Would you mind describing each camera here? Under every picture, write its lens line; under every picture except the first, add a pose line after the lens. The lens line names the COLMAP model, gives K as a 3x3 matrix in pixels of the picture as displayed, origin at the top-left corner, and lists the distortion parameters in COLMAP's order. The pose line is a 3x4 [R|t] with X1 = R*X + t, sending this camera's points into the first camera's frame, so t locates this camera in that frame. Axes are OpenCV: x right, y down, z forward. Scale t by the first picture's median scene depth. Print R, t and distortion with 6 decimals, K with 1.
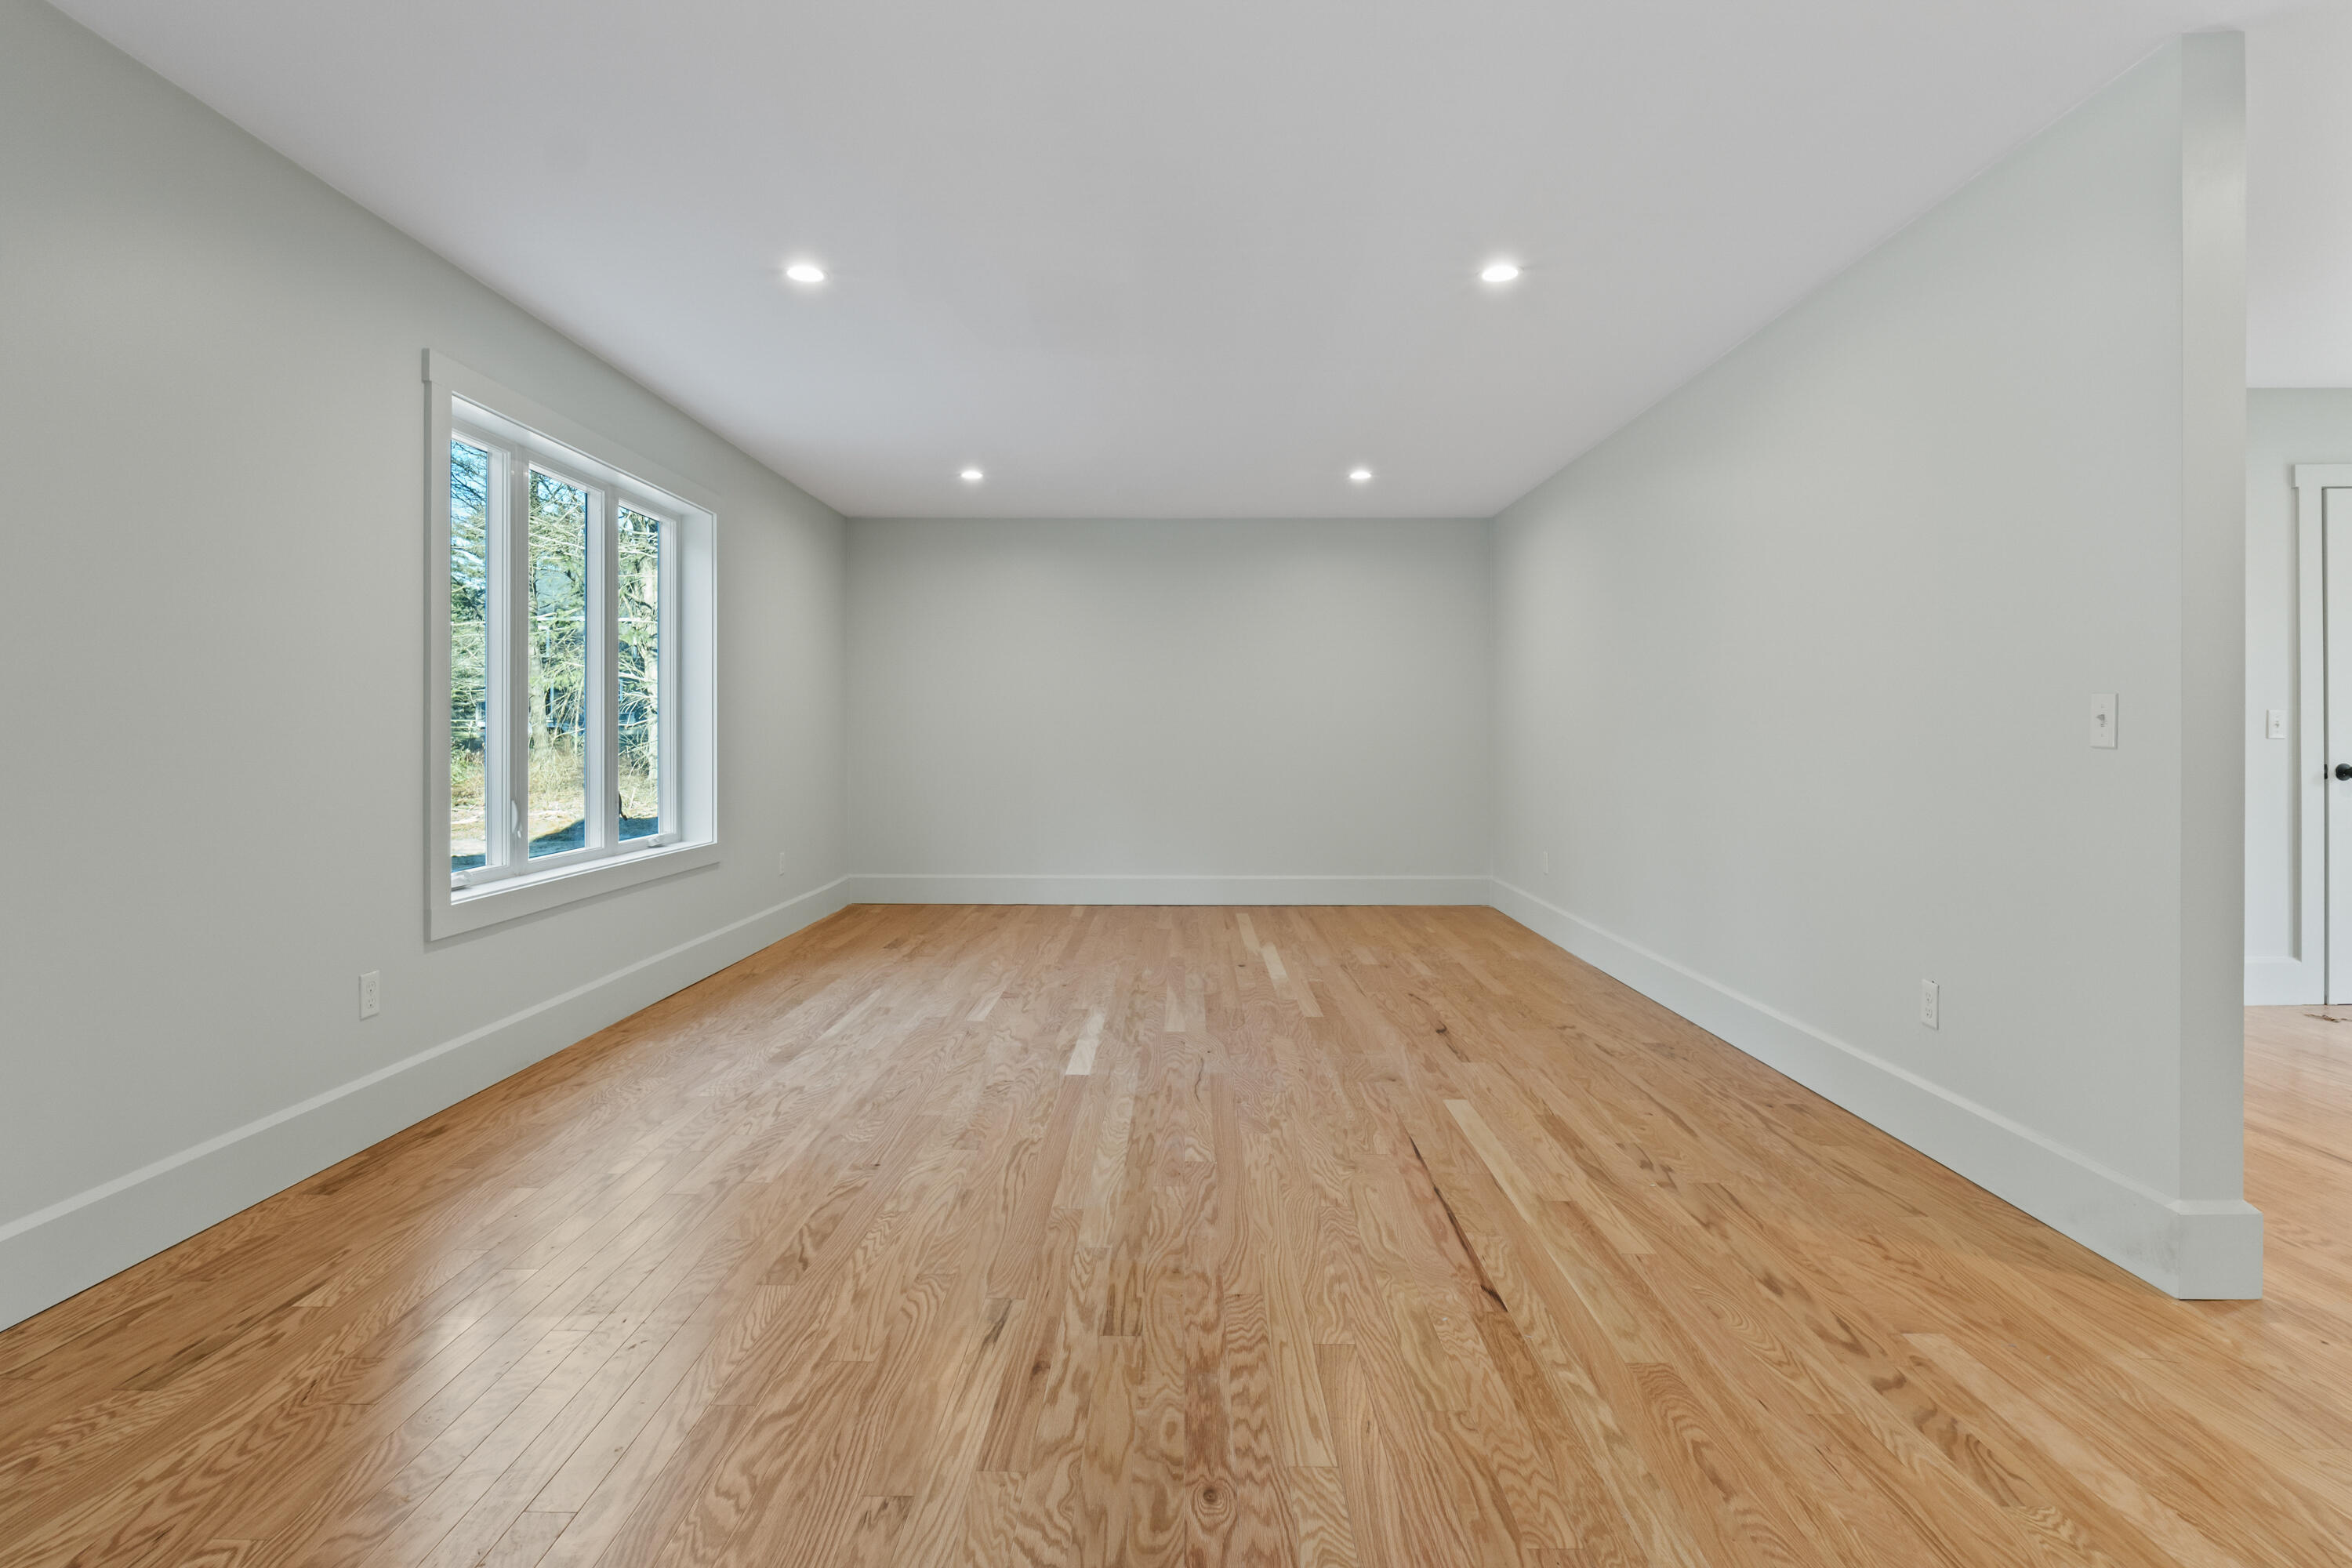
lens RADIAL K [[1181.7, 0, 1176.5], [0, 1181.7, 731.8], [0, 0, 1]] dist [-0.002924, -0.000340]
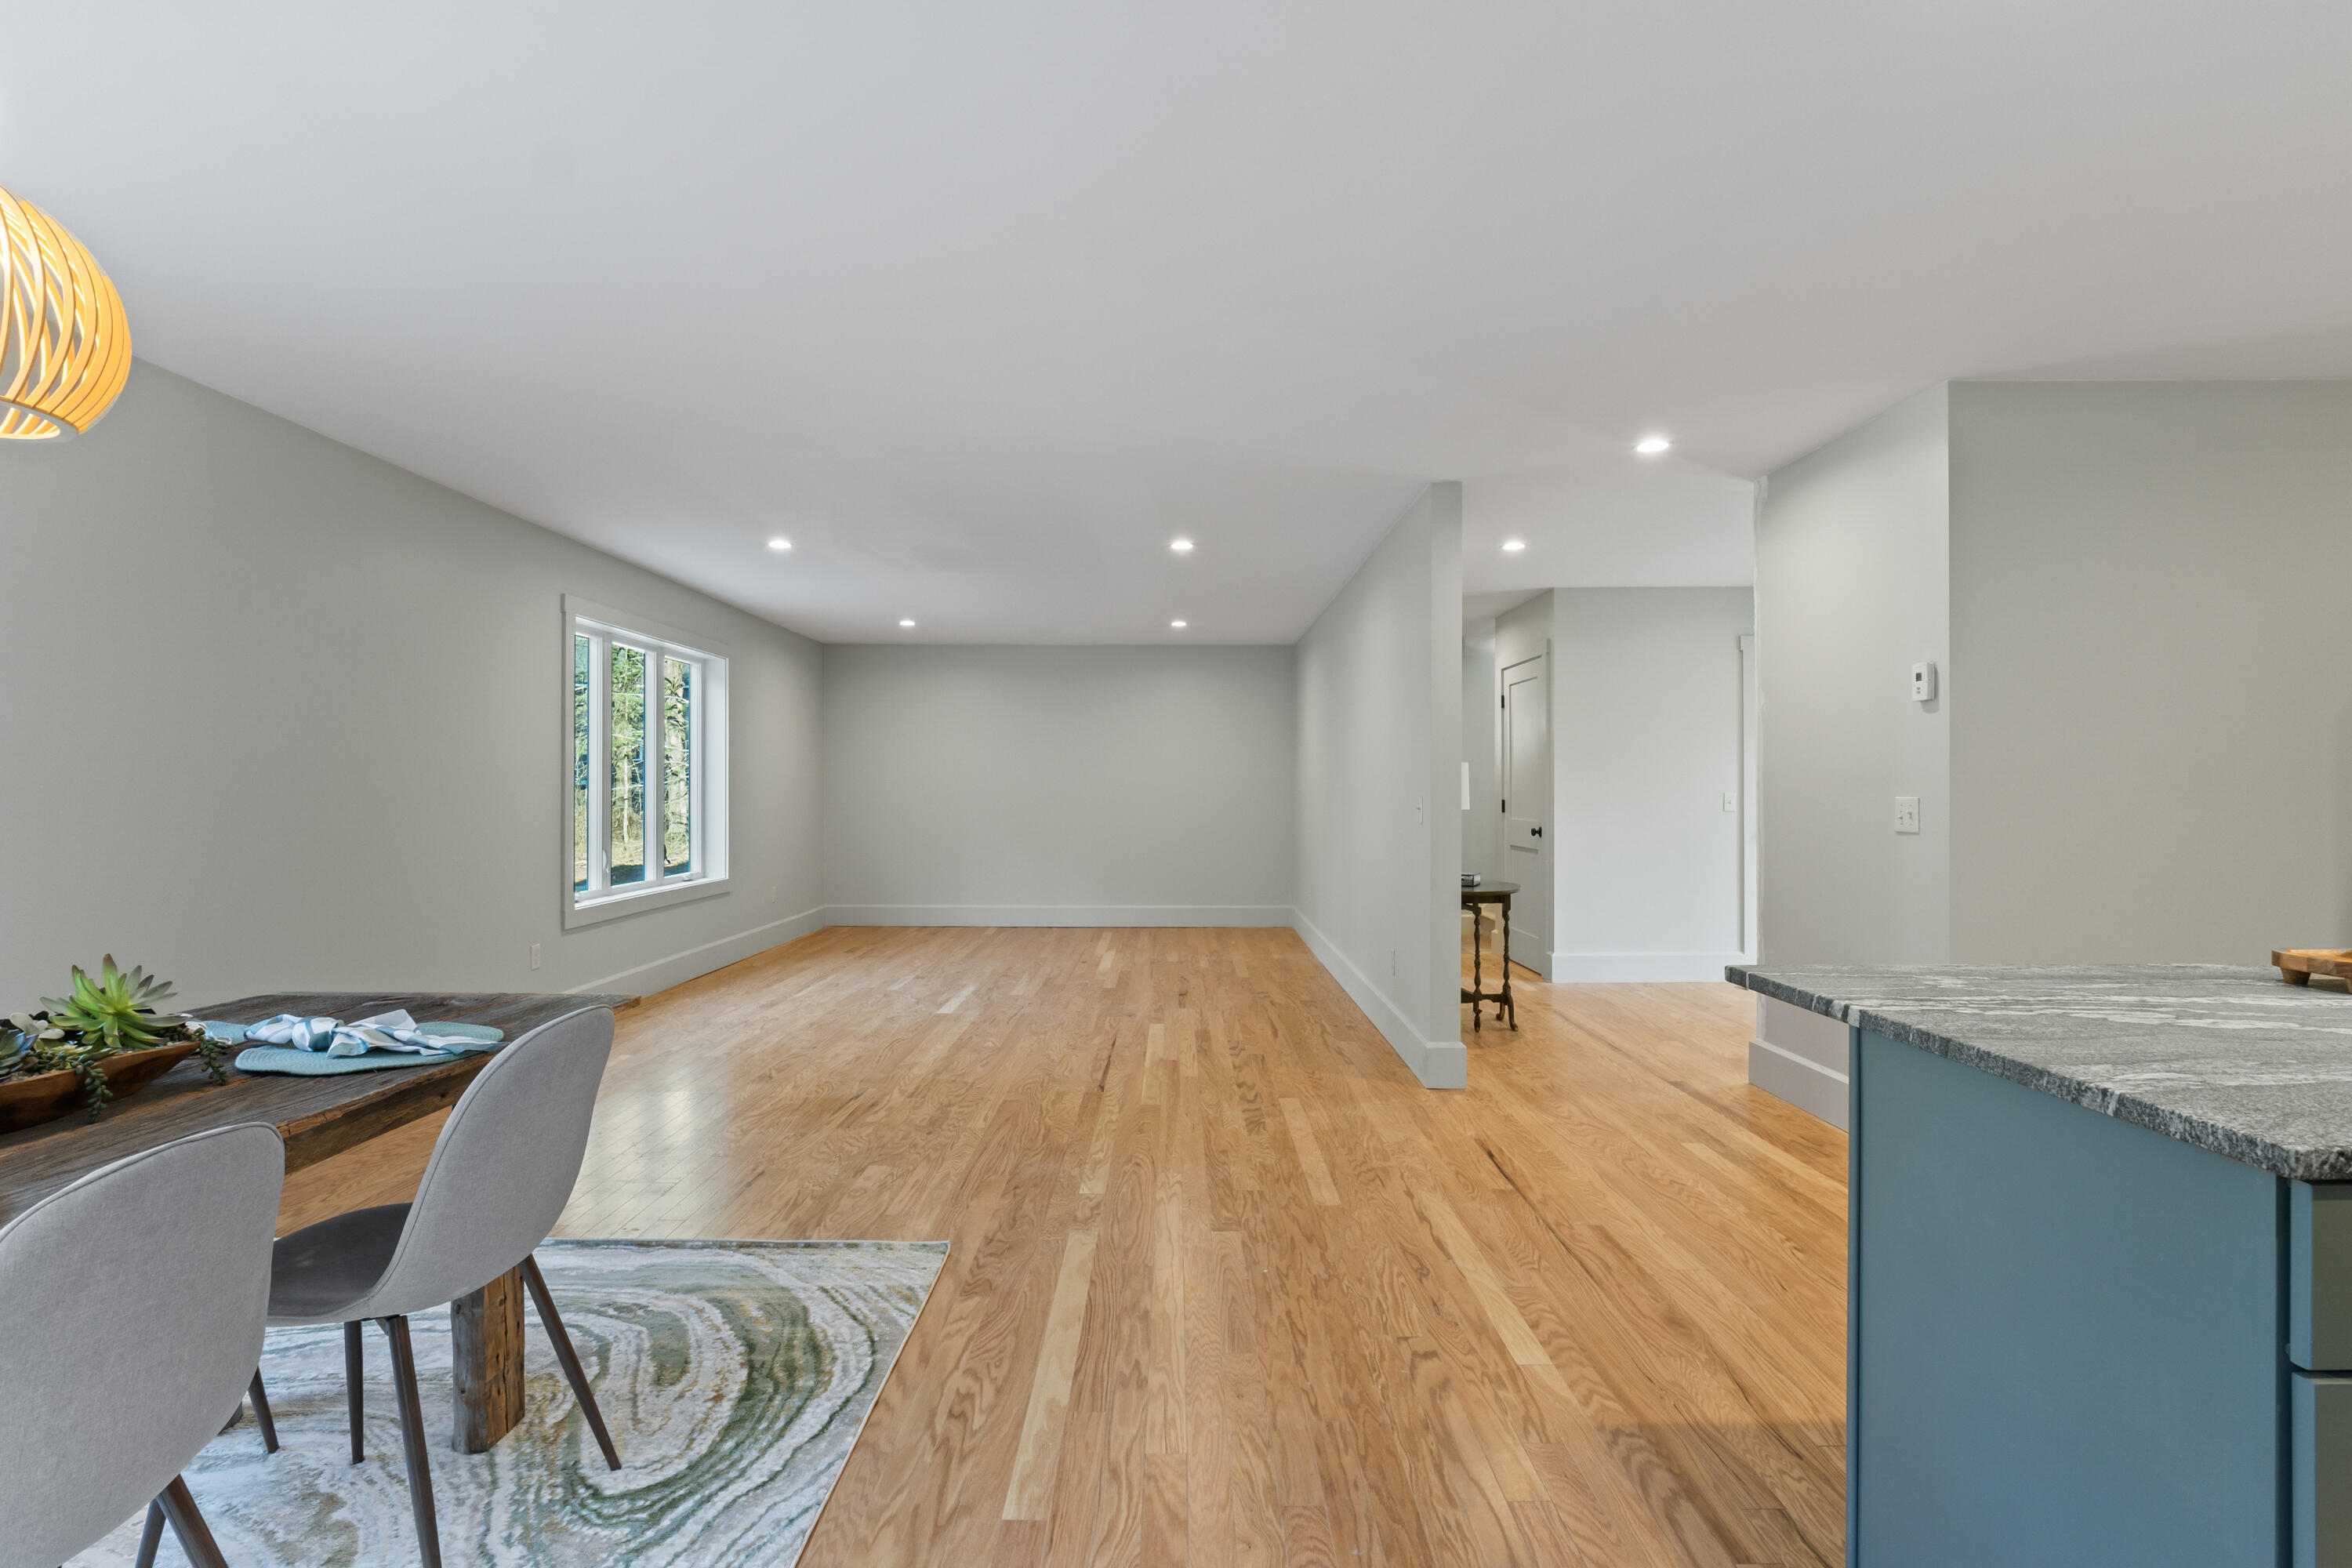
lens RADIAL K [[1119.9, 0, 1176.0], [0, 1119.9, 784.0], [0, 0, 1]] dist [-0.001788, -0.000576]
pose [[0.999962, 0.001071, 0.008684, 0.199349], [-0.001056, 0.999998, -0.001689, -0.028756], [-0.008685, 0.001680, 0.999961, -0.509805]]
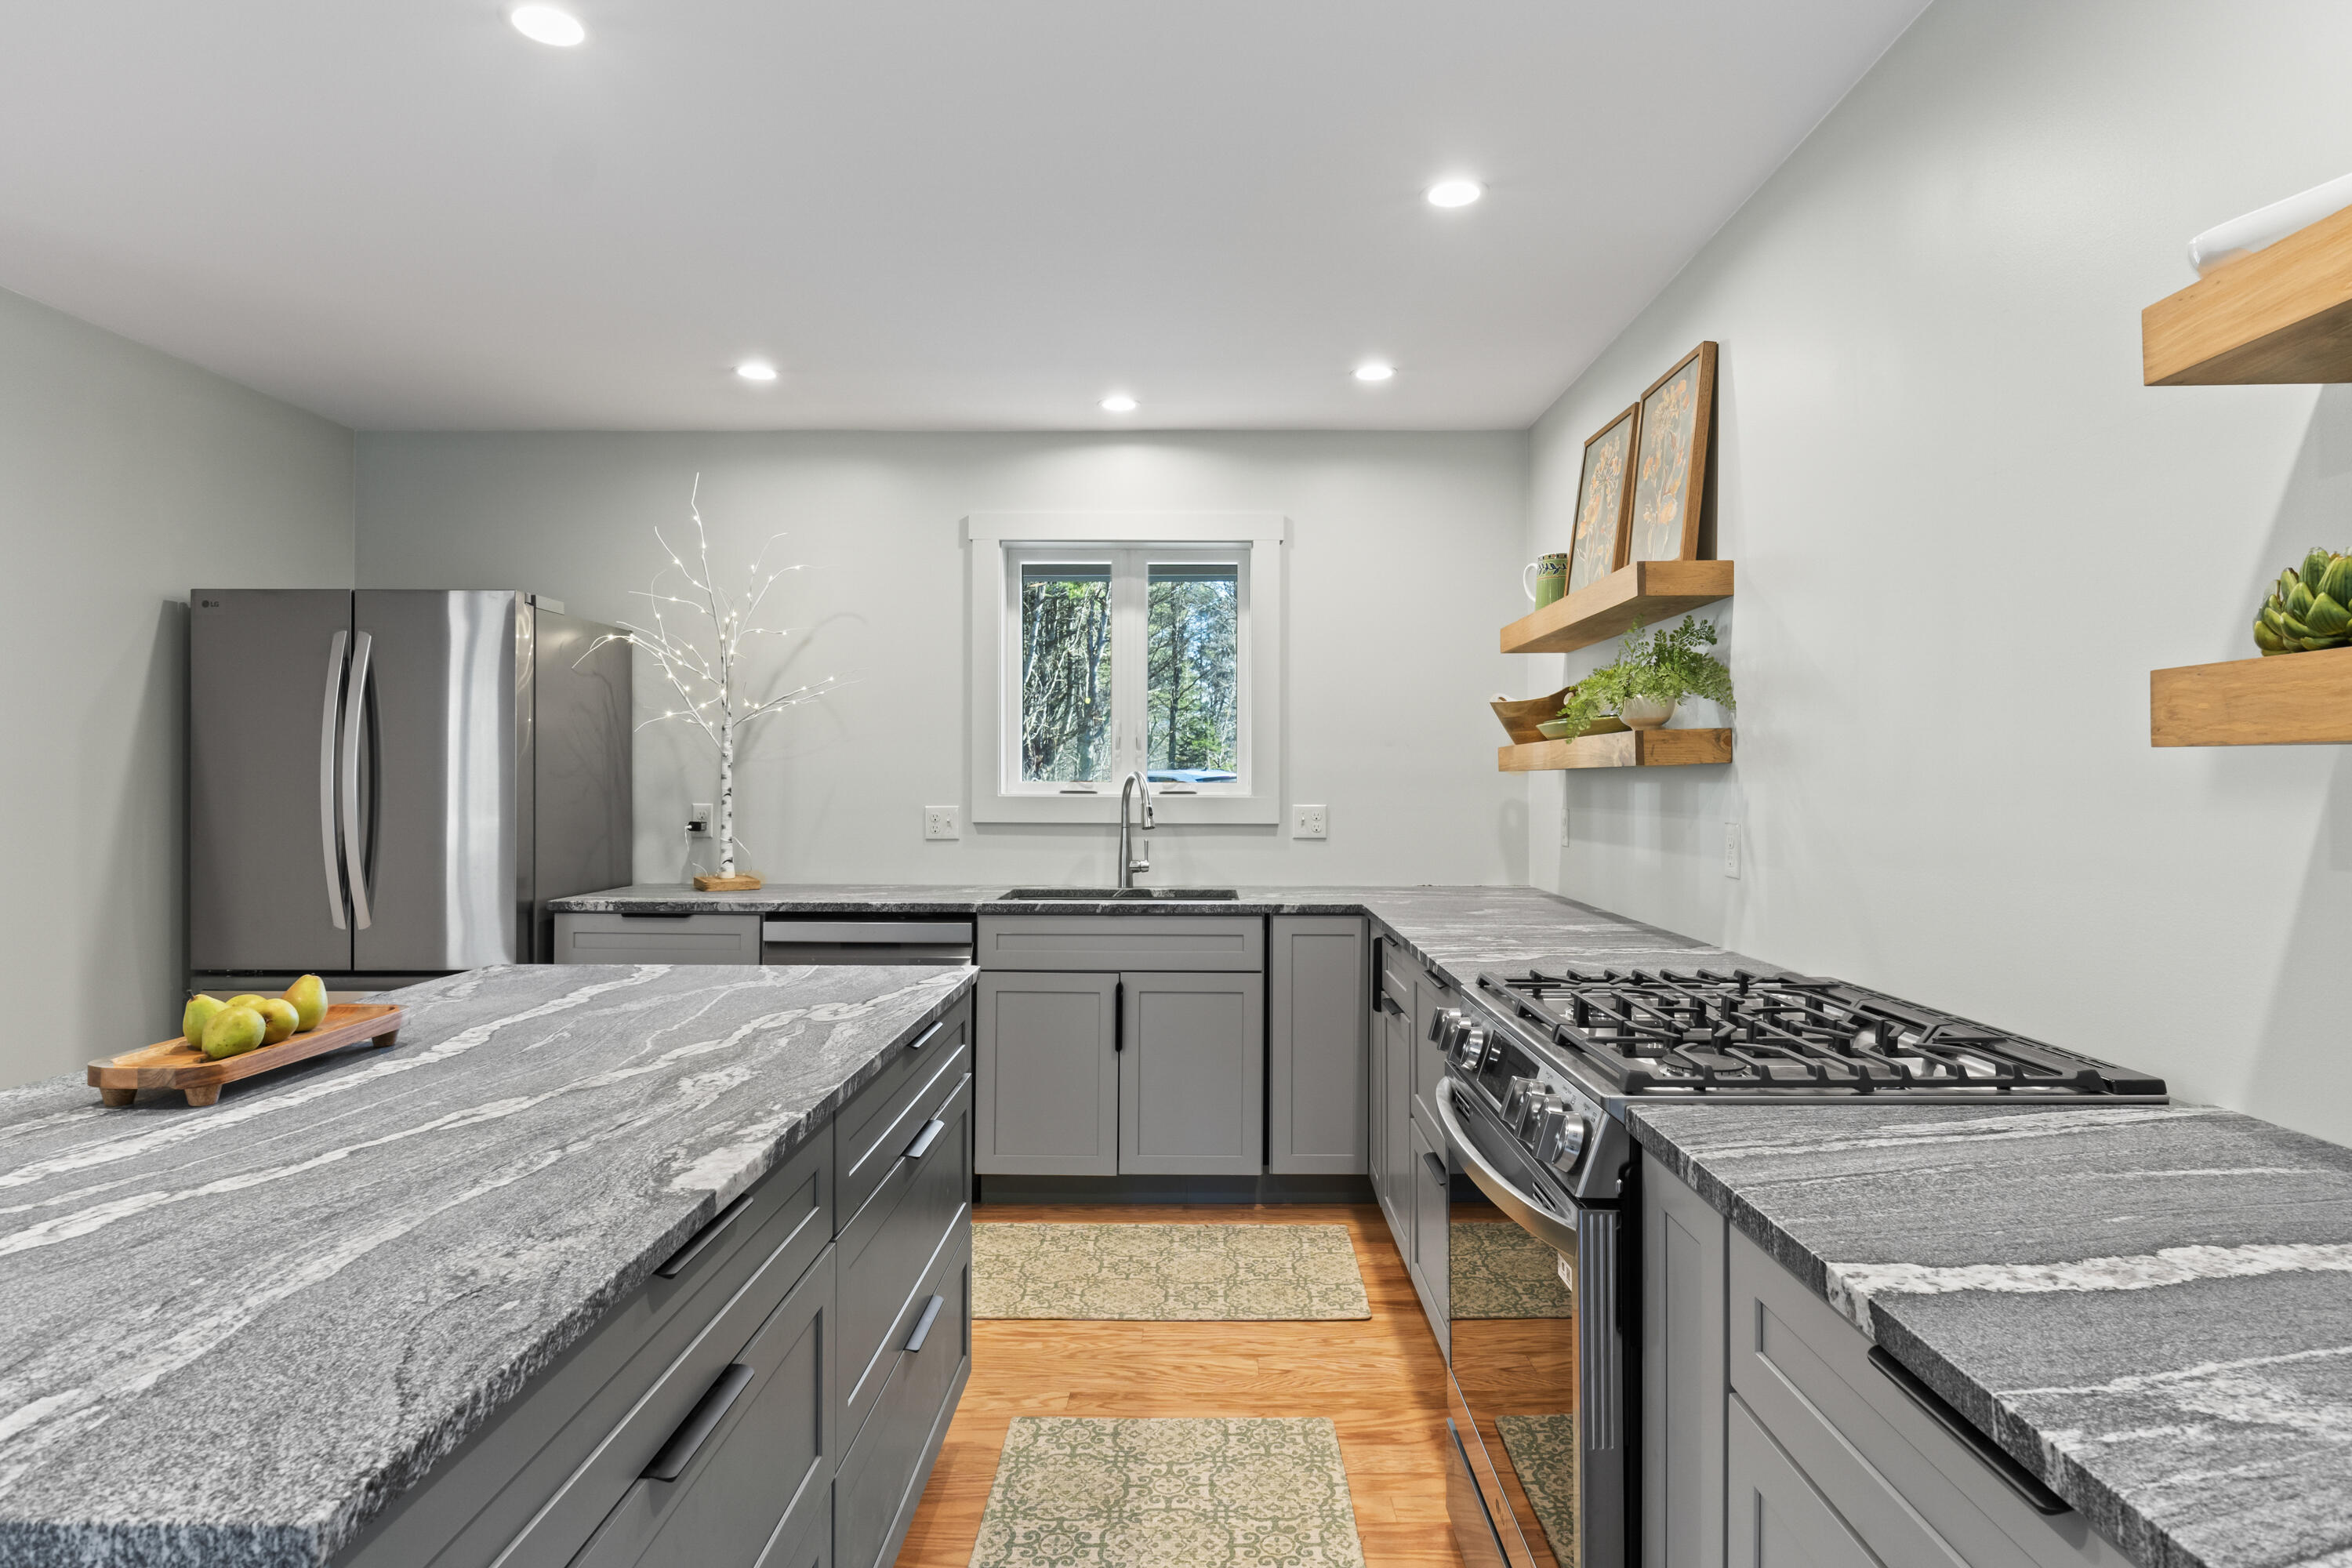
lens RADIAL K [[1257.7, 0, 1207.0], [0, 1257.7, 776.0], [0, 0, 1]] dist [-0.003468, -0.000453]
pose [[-0.006734, 0.007007, 0.999953, 0.271274], [-0.006636, 0.999953, -0.007051, -0.043510], [-0.999955, -0.006683, -0.006687, -0.398316]]
